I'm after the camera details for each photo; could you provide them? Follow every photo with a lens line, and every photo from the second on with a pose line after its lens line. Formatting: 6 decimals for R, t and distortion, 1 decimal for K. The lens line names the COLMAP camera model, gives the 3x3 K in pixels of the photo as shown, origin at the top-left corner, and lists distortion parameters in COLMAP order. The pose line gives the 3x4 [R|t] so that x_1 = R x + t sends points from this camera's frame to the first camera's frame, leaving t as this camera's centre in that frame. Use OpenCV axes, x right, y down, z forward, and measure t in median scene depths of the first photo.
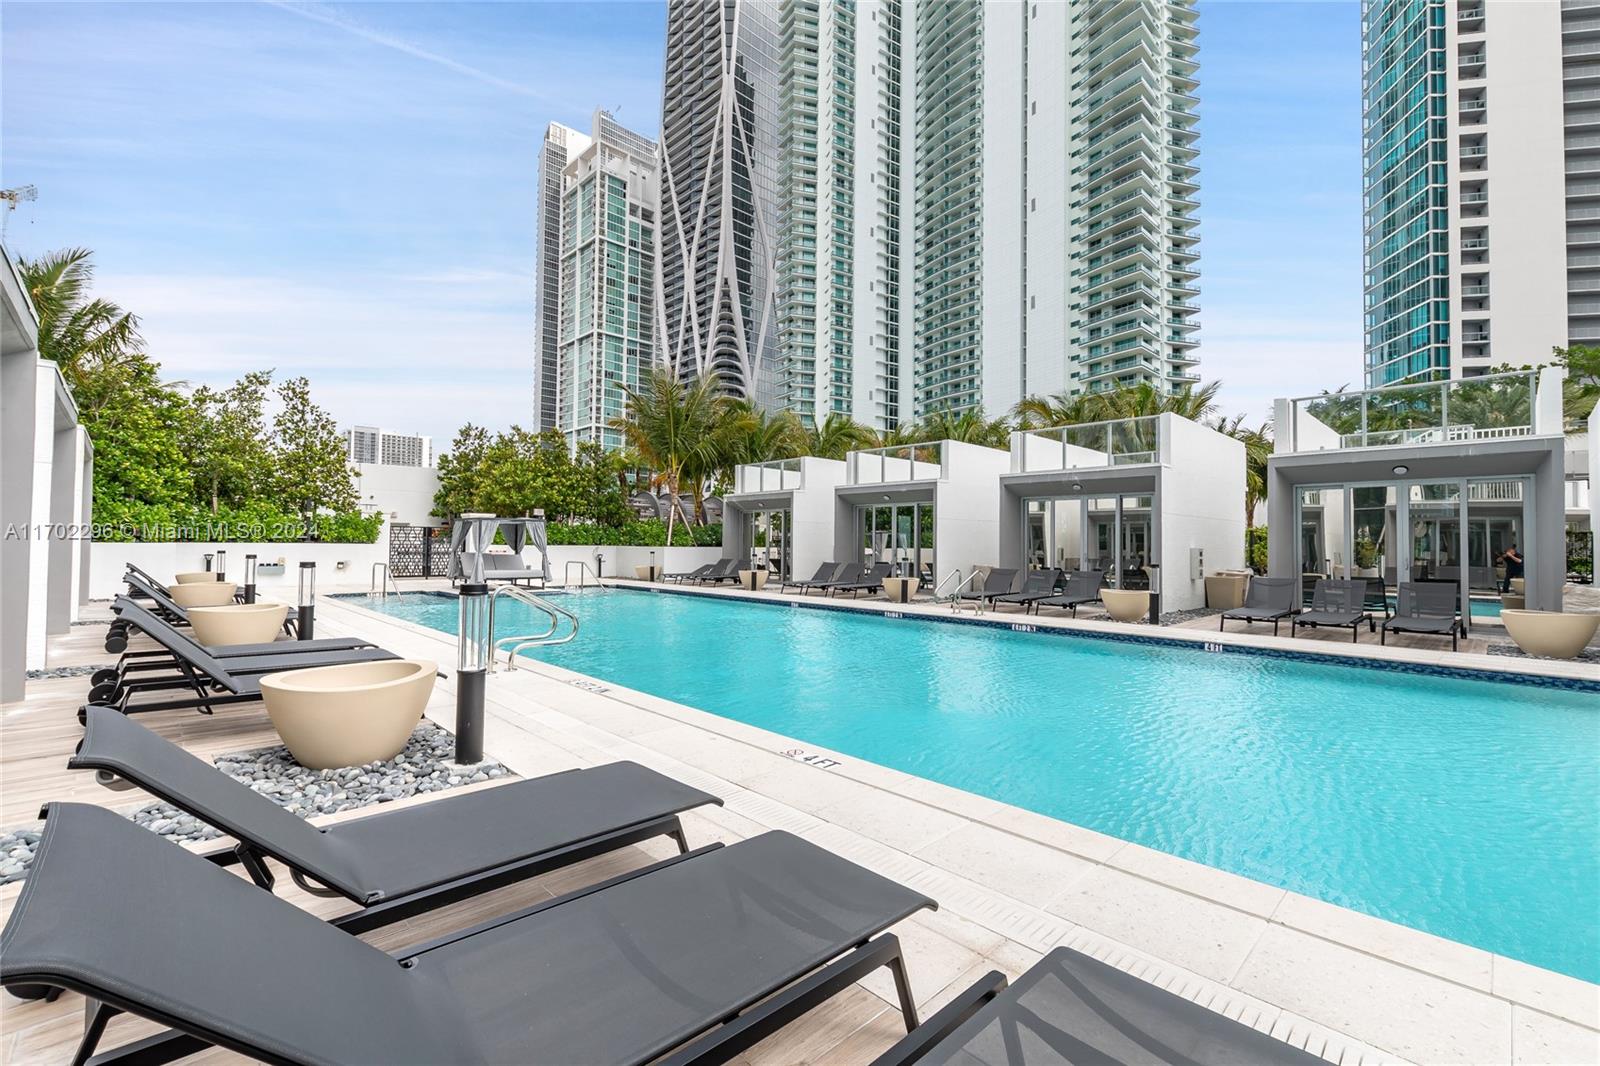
lens RADIAL K [[688.8, 0, 799.0], [0, 688.8, 532.4], [0, 0, 1]] dist [0.006076, -0.002338]
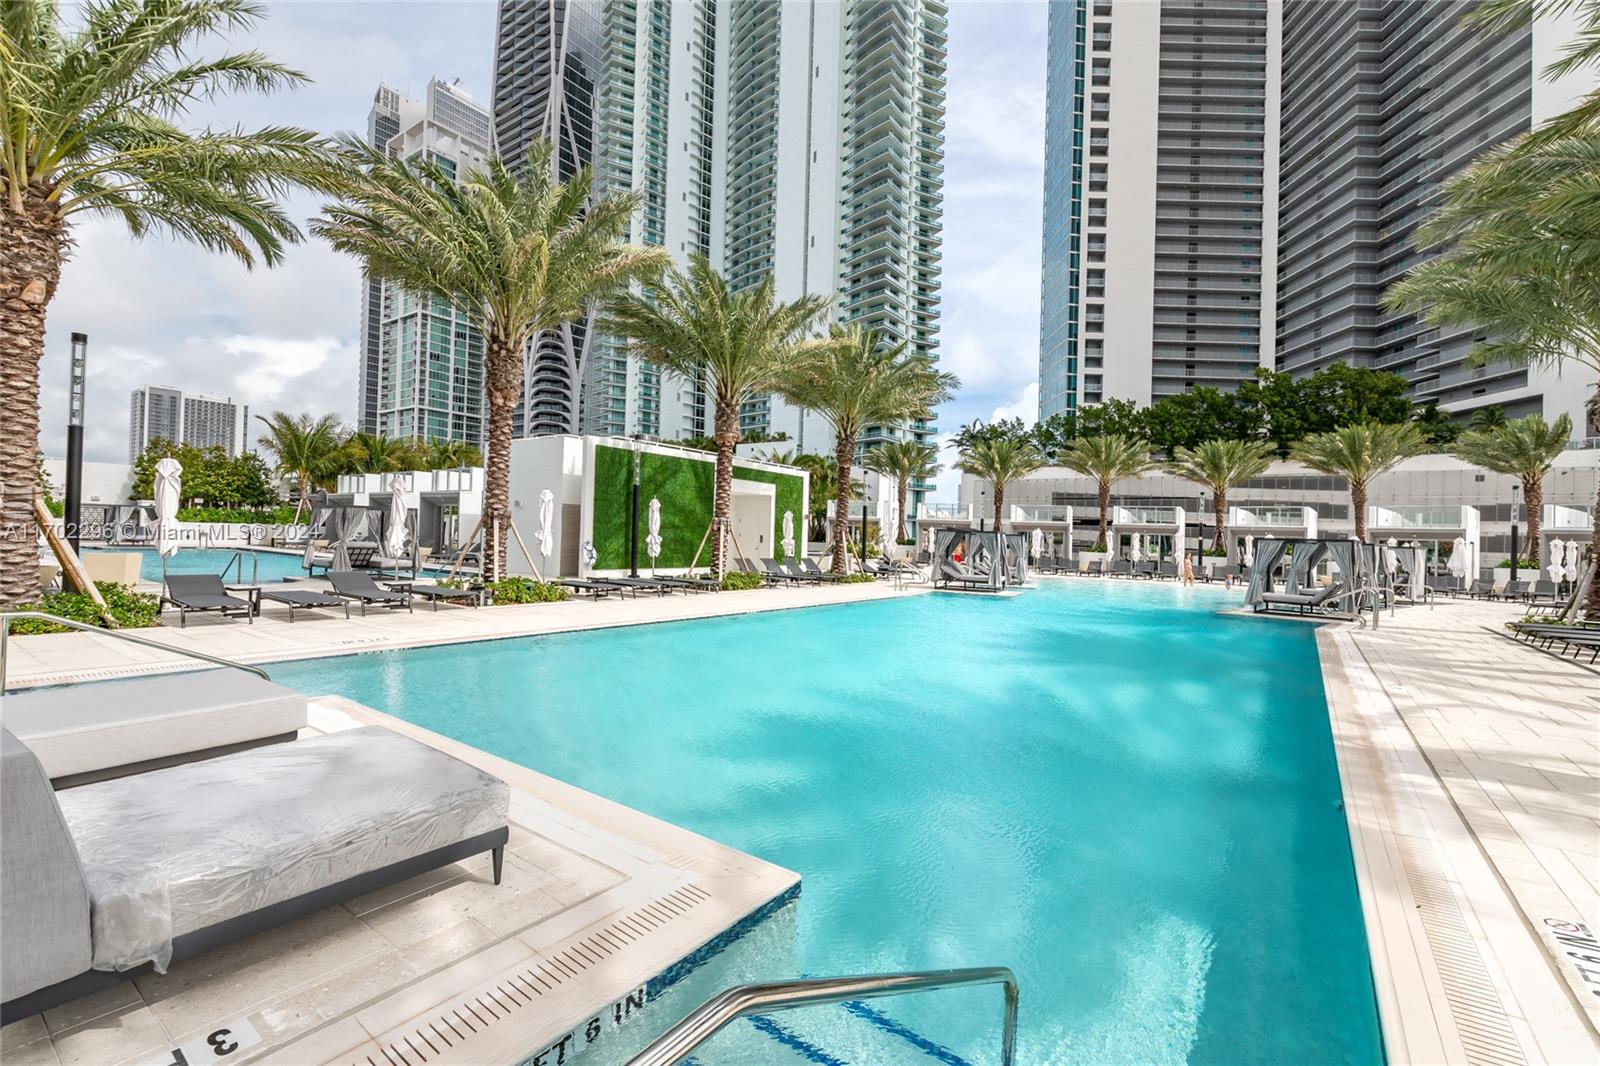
lens RADIAL K [[688.8, 0, 801.2], [0, 688.8, 536.1], [0, 0, 1]] dist [0.006076, -0.002338]
pose [[0.983265, 0.022846, 0.180743, 0.084680], [-0.026390, 0.999503, 0.017224, -0.001761], [-0.180259, -0.021706, 0.983380, -0.094456]]
